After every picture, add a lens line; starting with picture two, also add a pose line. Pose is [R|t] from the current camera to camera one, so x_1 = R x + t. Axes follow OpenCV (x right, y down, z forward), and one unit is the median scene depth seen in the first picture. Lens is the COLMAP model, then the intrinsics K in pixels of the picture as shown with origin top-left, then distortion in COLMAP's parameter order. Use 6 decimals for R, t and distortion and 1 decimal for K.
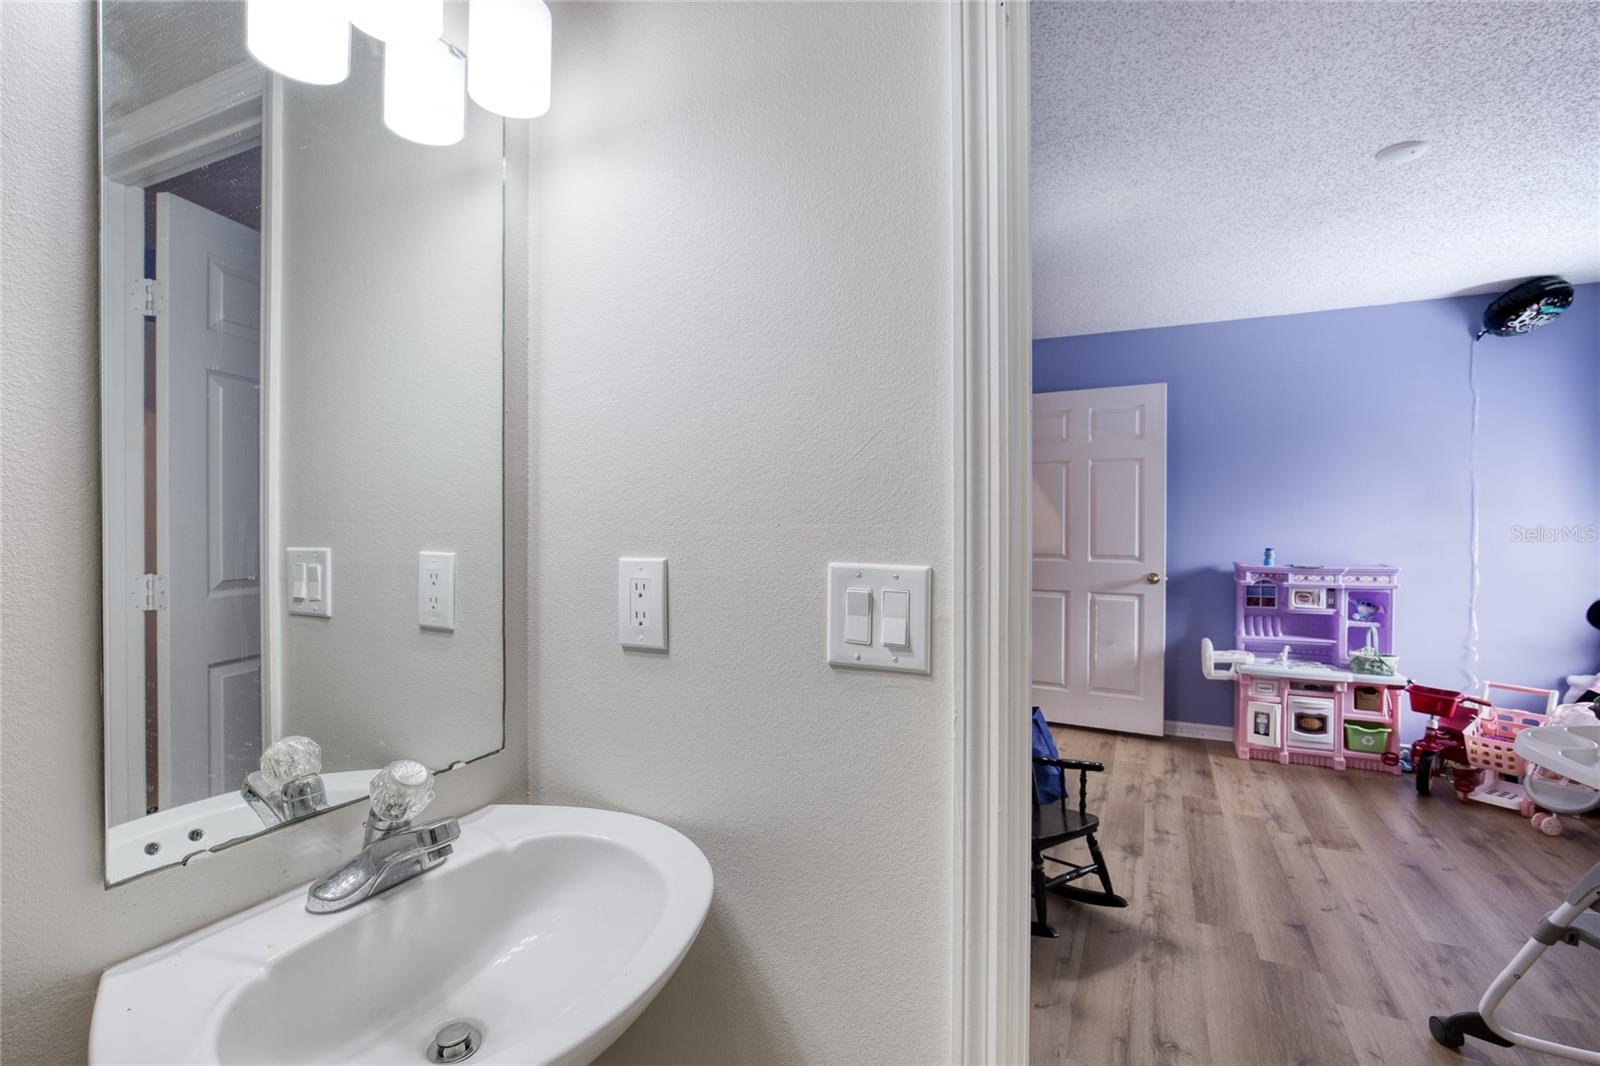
lens RADIAL K [[724.8, 0, 787.2], [0, 724.8, 532.6], [0, 0, 1]] dist [-0.023190, 0.008564]
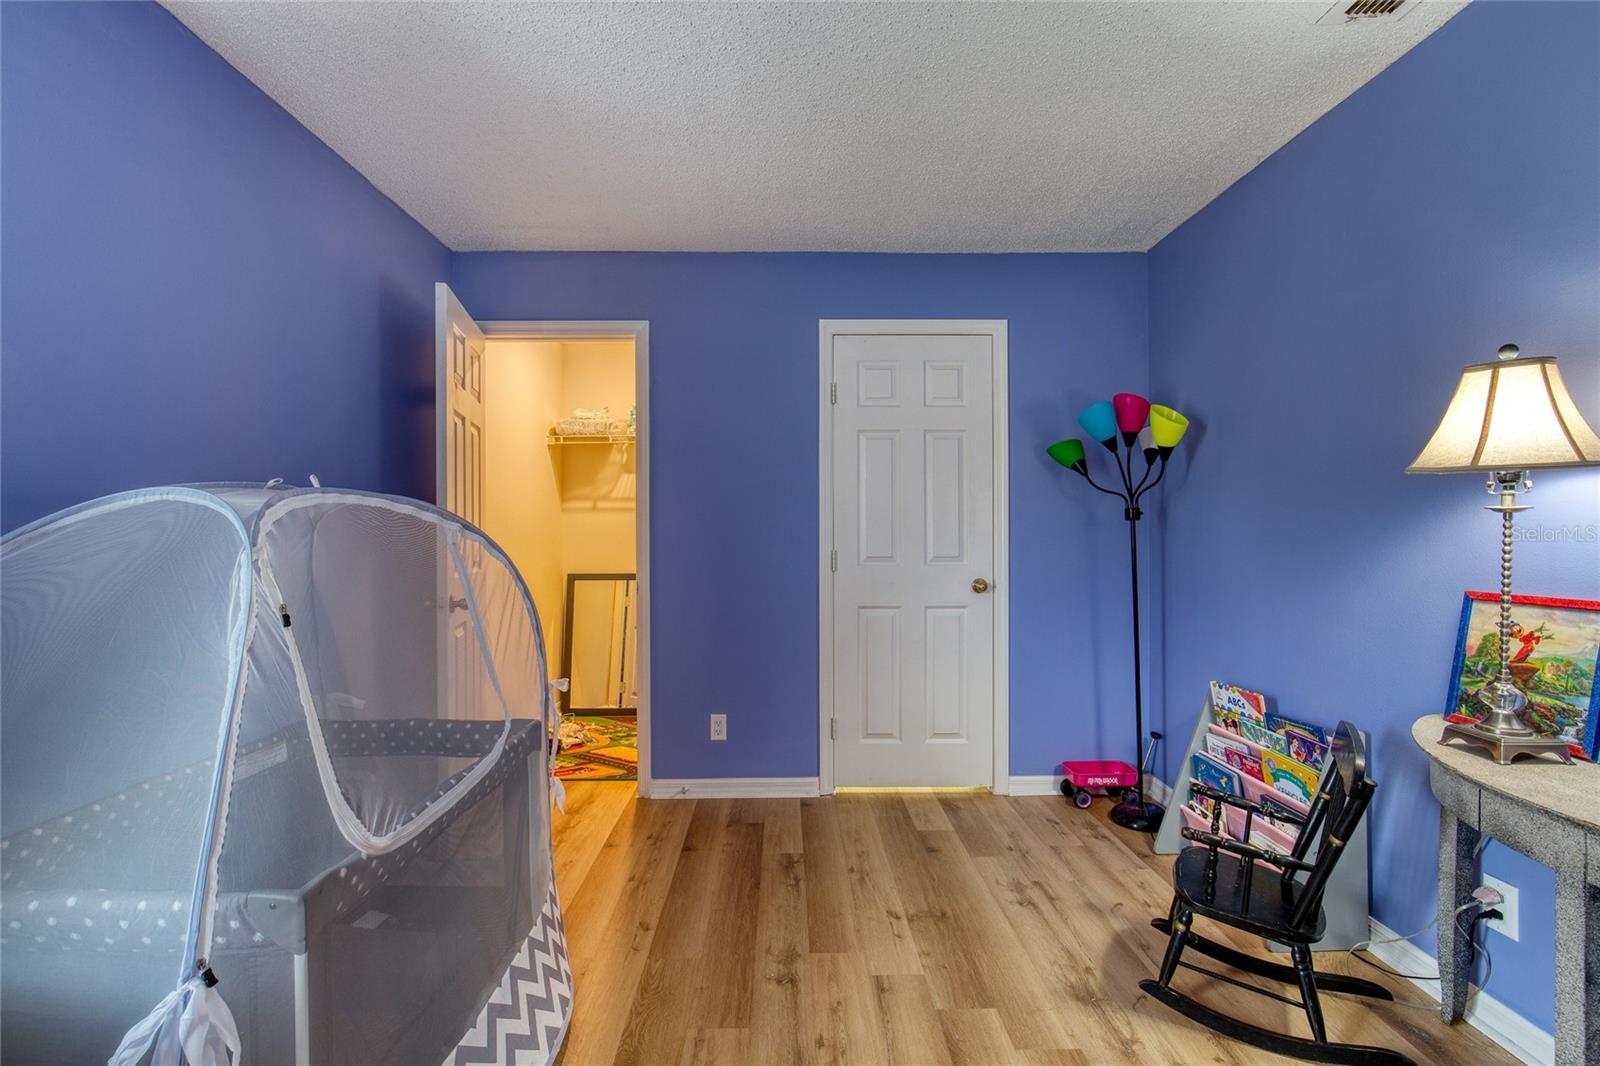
lens RADIAL K [[724.8, 0, 787.2], [0, 724.8, 532.6], [0, 0, 1]] dist [-0.023190, 0.008564]
pose [[-0.889952, 0.003806, -0.456037, 0.762506], [0.000531, 0.999973, 0.007308, 0.007688], [0.456053, 0.006262, -0.889931, 0.986050]]
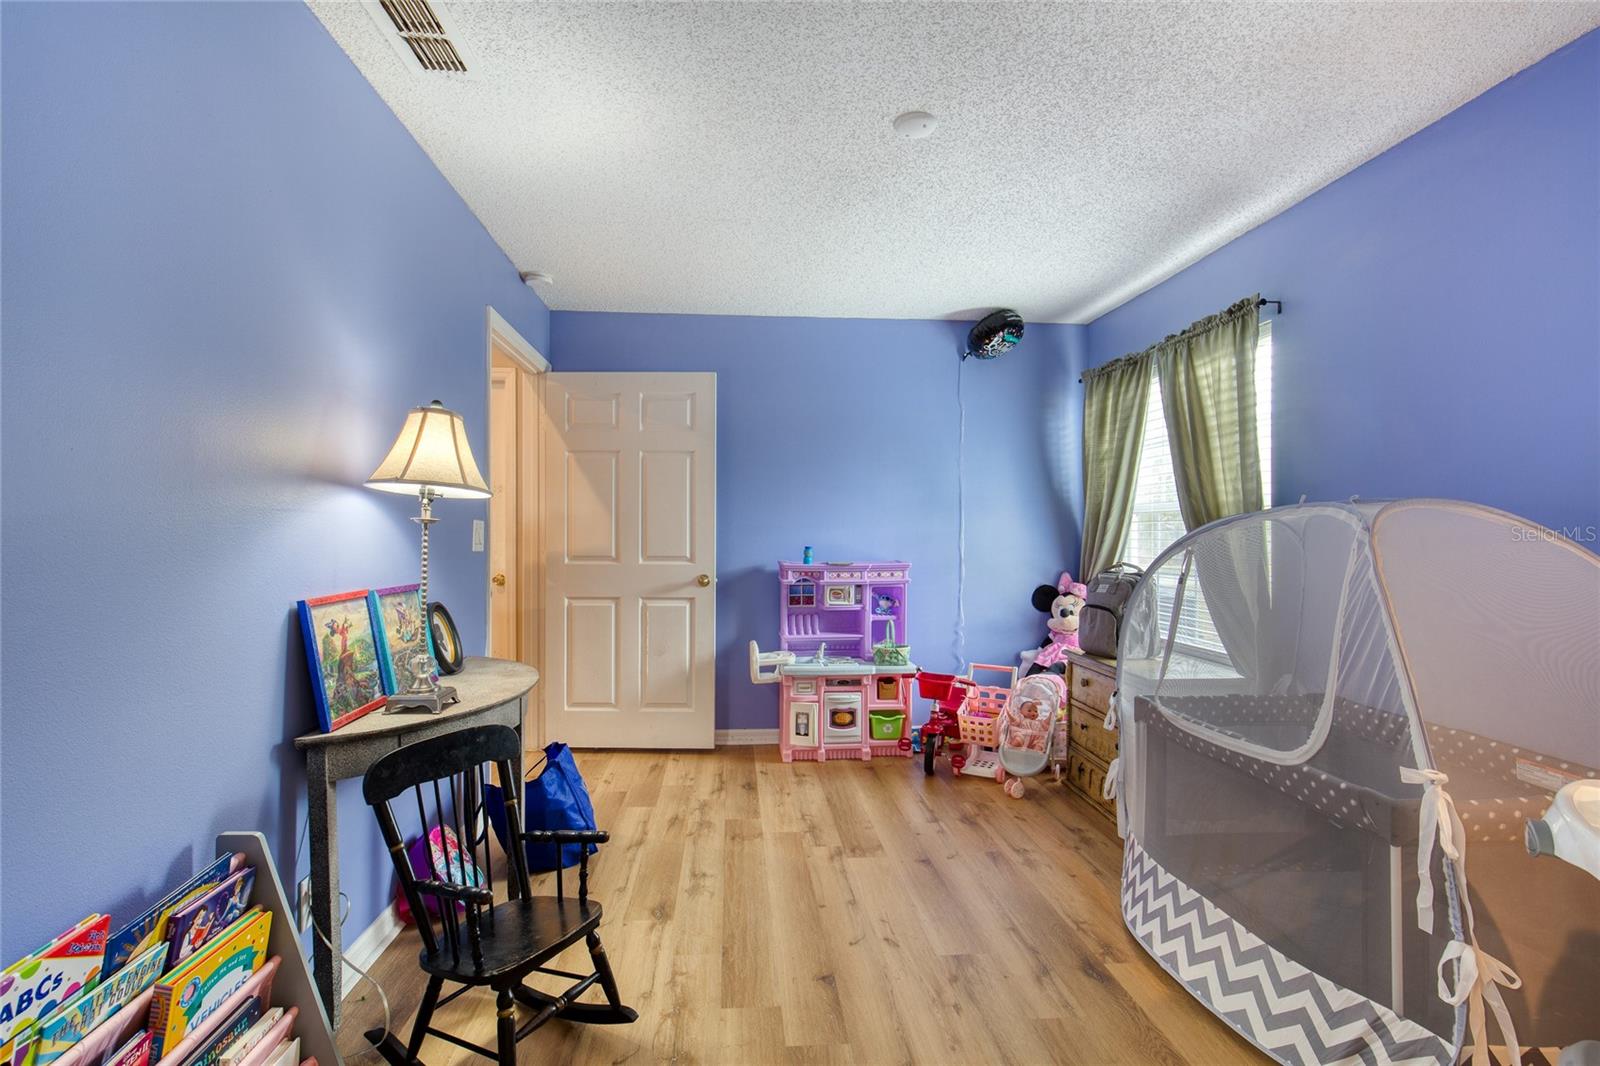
lens RADIAL K [[724.8, 0, 787.2], [0, 724.8, 532.6], [0, 0, 1]] dist [-0.023190, 0.008564]
pose [[0.854287, 0.001590, 0.519799, 0.141533], [0.002575, 0.999970, -0.007290, 0.011235], [-0.519795, 0.007566, 0.854257, 0.178424]]
